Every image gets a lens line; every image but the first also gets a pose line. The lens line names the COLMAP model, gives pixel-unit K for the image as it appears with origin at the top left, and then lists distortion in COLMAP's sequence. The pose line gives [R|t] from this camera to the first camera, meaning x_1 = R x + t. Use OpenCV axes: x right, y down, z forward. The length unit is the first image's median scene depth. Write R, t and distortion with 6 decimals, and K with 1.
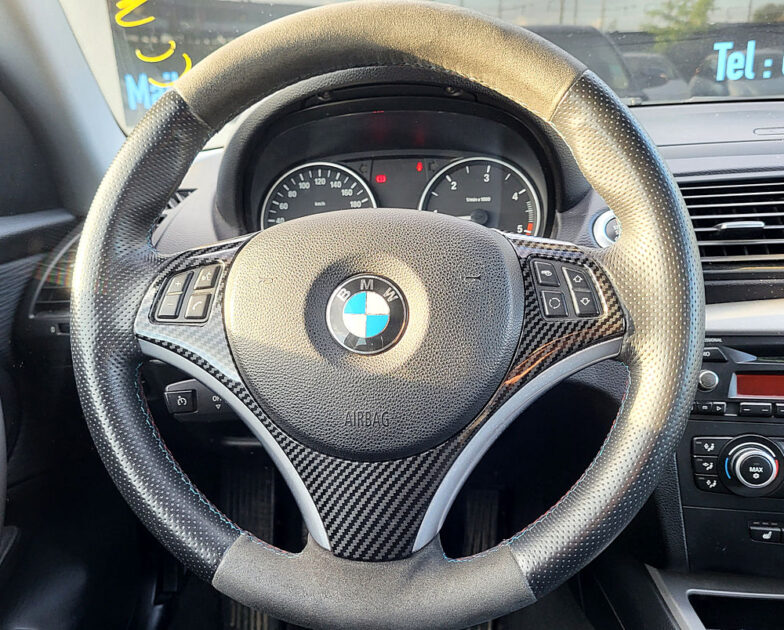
lens RADIAL K [[800.0, 0, 392.5], [0, 800.0, 315.4], [0, 0, 1]] dist [0.004632, 0.000000]
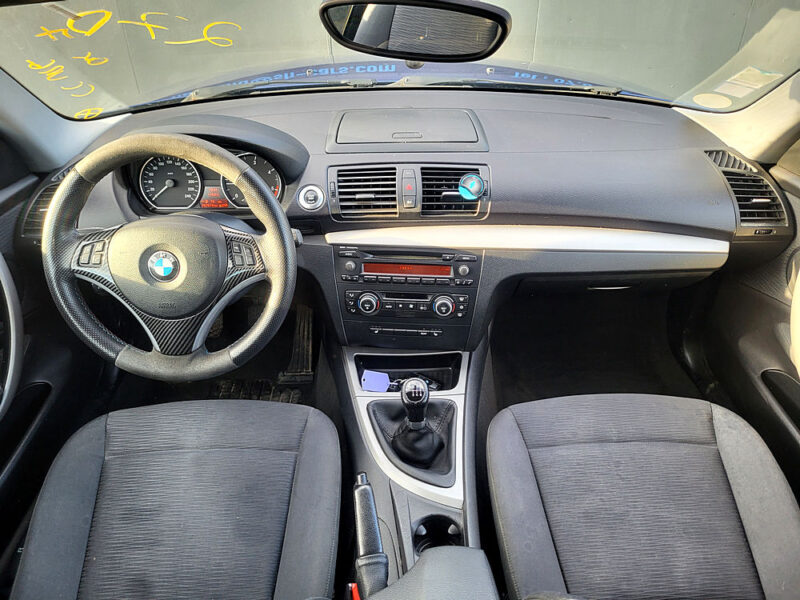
lens RADIAL K [[600.7, 0, 399.1], [0, 600.7, 299.6], [0, 0, 1]] dist [-0.014007, -0.005500]
pose [[0.990168, -0.025542, 0.137530, 0.416632], [-0.011508, 0.964981, 0.262068, -0.382029], [-0.139408, -0.261074, 0.955199, -0.911251]]
